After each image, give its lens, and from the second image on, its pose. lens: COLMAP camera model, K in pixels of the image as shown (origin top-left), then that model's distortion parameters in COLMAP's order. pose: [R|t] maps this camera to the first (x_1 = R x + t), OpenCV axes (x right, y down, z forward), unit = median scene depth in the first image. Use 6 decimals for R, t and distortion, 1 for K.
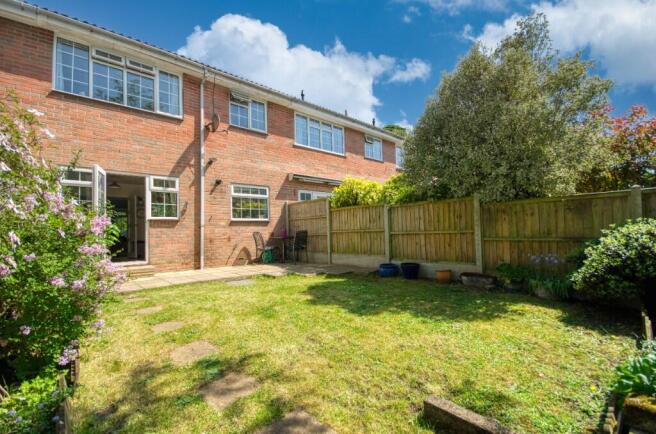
lens RADIAL K [[288.5, 0, 328.0], [0, 288.5, 217.0], [0, 0, 1]] dist [0.000208, -0.000022]
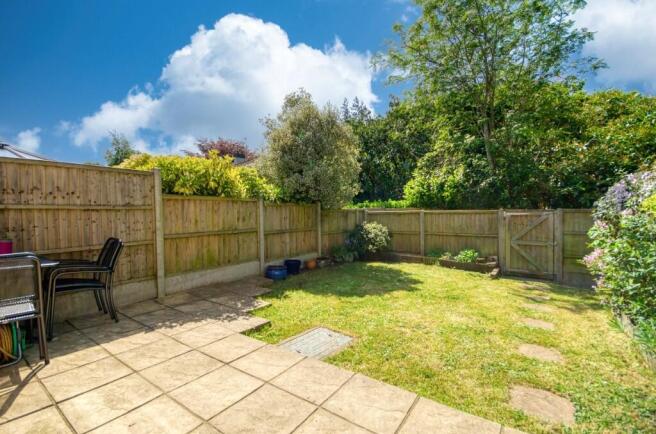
lens RADIAL K [[288.5, 0, 328.0], [0, 288.5, 217.0], [0, 0, 1]] dist [0.000208, -0.000022]
pose [[-0.216074, 0.024829, 0.976061, -0.891426], [-0.029751, 0.999045, -0.032000, 0.034334], [-0.975924, -0.035953, -0.215128, 1.252616]]
